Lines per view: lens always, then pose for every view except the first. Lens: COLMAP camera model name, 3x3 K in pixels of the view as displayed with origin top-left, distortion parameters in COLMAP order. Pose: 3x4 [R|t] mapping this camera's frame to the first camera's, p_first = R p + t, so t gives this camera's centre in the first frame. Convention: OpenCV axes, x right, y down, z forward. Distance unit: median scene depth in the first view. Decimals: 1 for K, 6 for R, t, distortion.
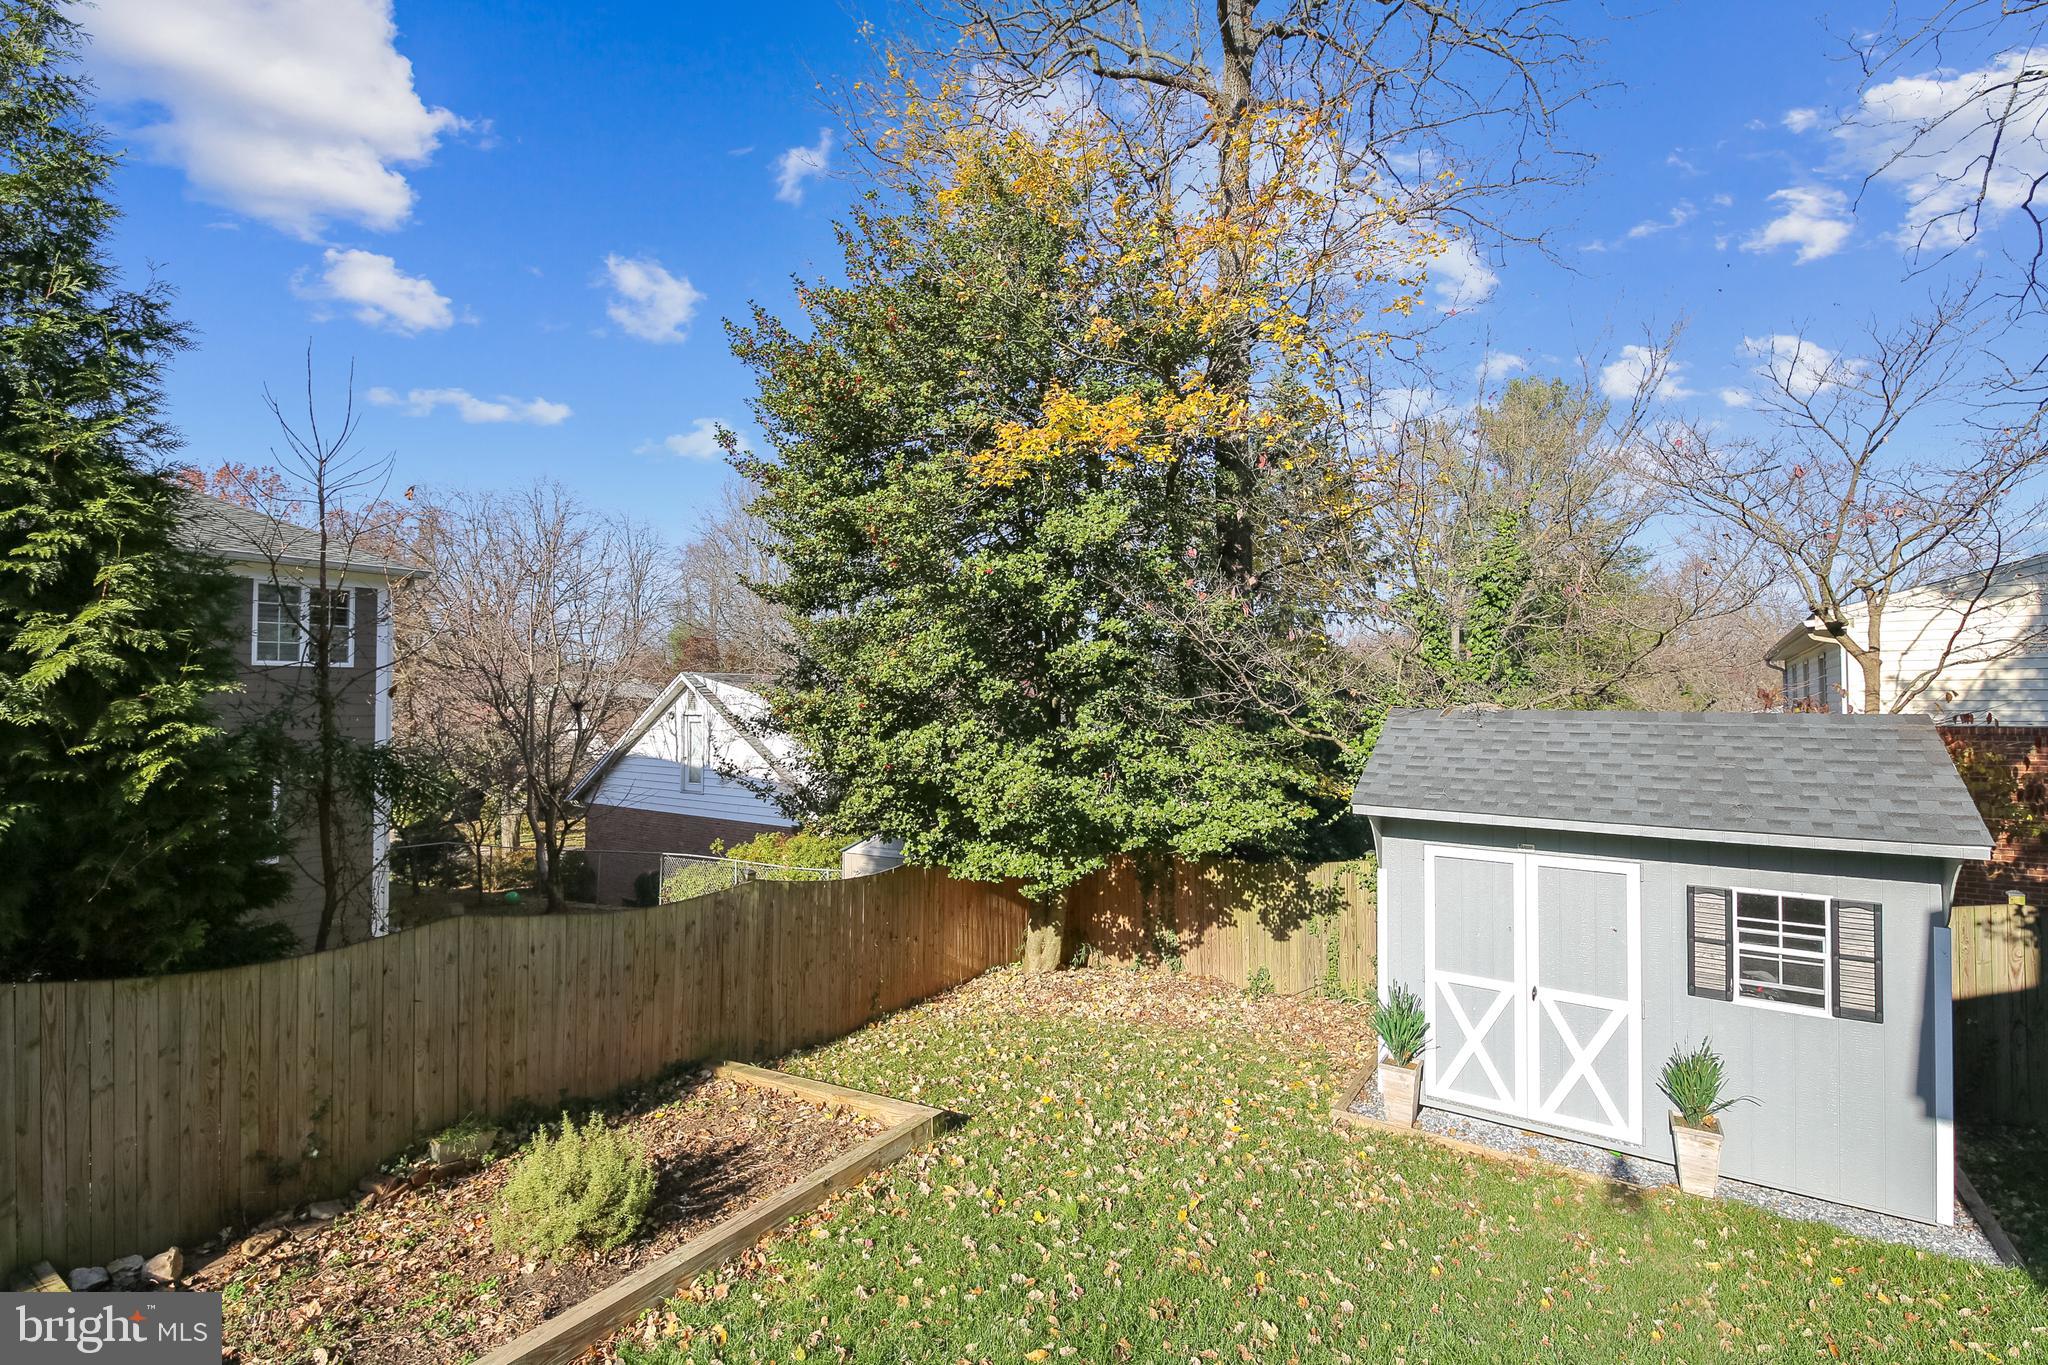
lens RADIAL K [[905.1, 0, 1018.5], [0, 905.1, 676.2], [0, 0, 1]] dist [0.003416, -0.006983]
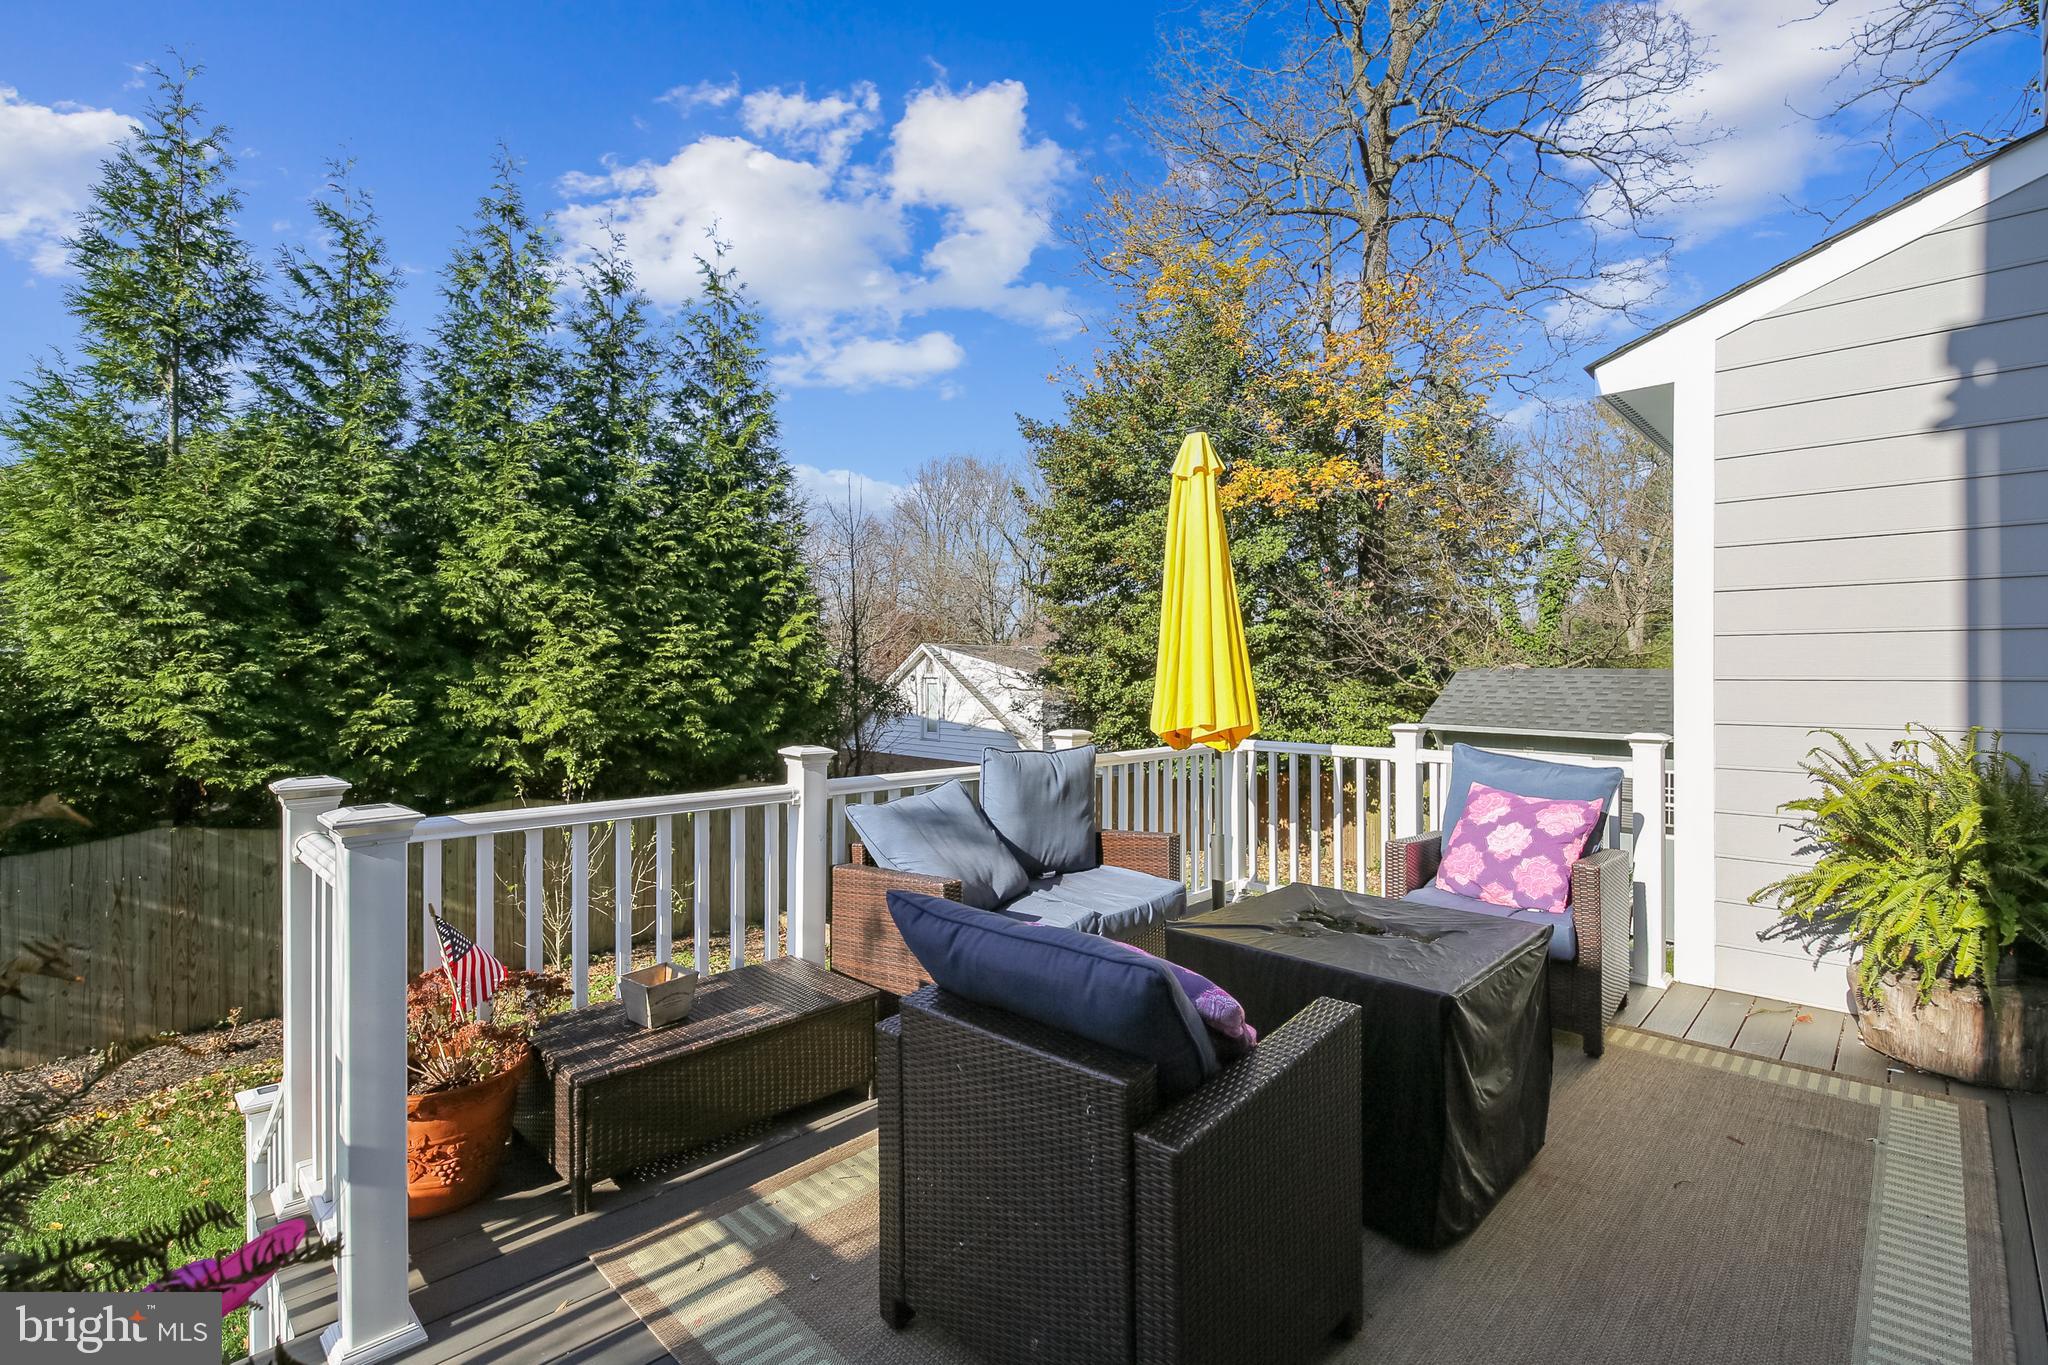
lens RADIAL K [[931.1, 0, 1011.0], [0, 931.1, 658.6], [0, 0, 1]] dist [0.001810, -0.009470]
pose [[0.983273, 0.003055, -0.182114, -0.062301], [-0.000651, 0.999912, 0.013258, -0.000295], [0.182138, -0.012917, 0.983188, -0.768527]]
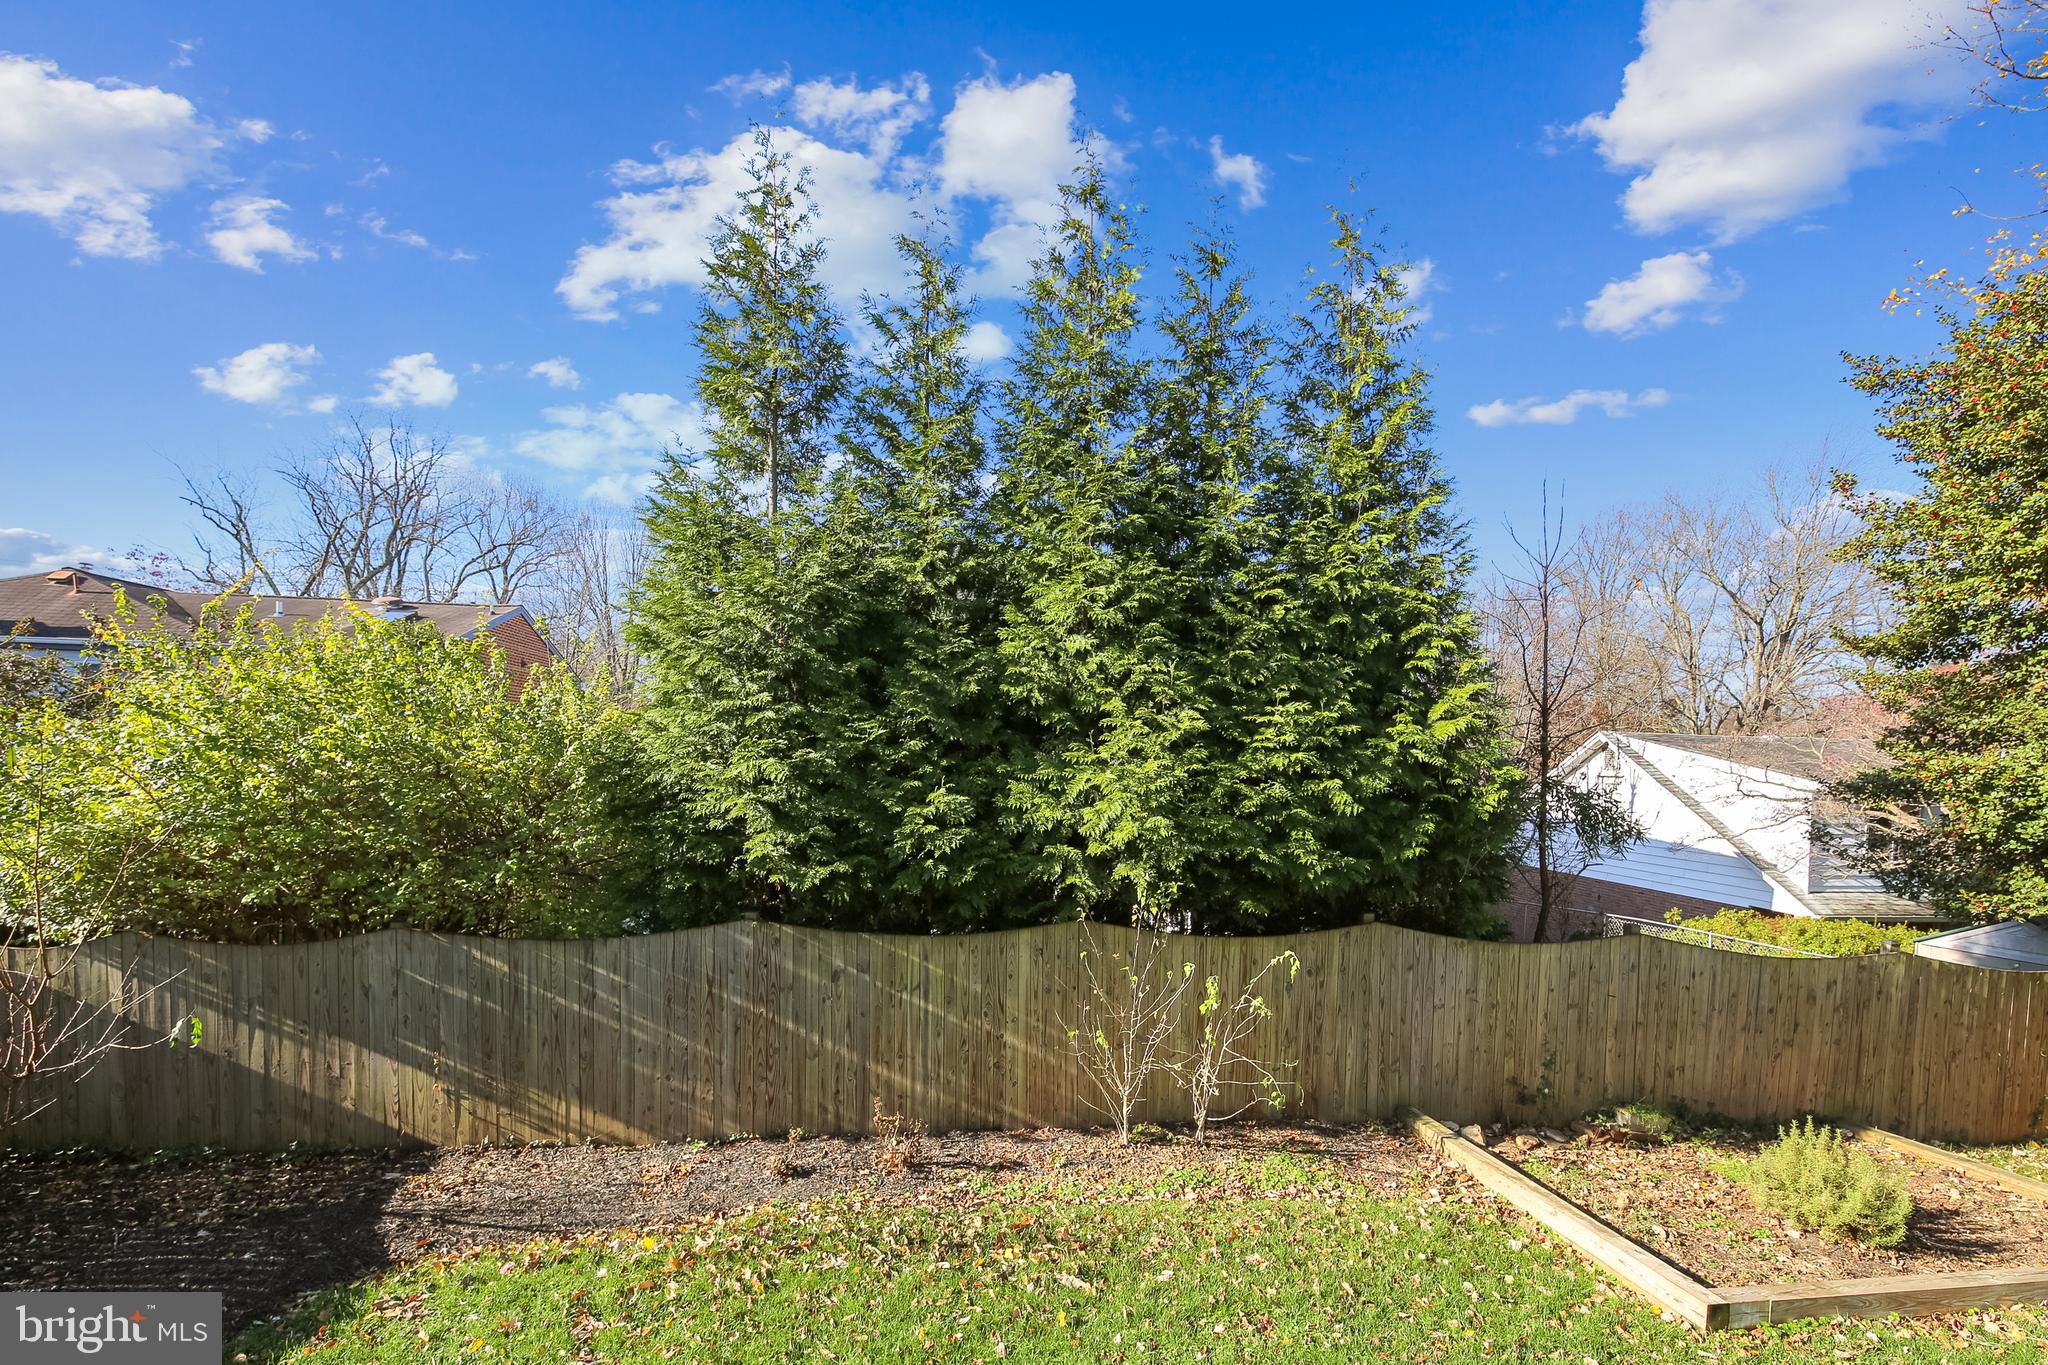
lens RADIAL K [[932.2, 0, 1014.3], [0, 932.2, 773.2], [0, 0, 1]] dist [0.002393, 0.000329]
pose [[0.687557, 0.036932, -0.725191, -0.265987], [-0.006451, 0.998977, 0.044759, 0.000108], [0.726102, -0.026096, 0.687092, -0.407474]]
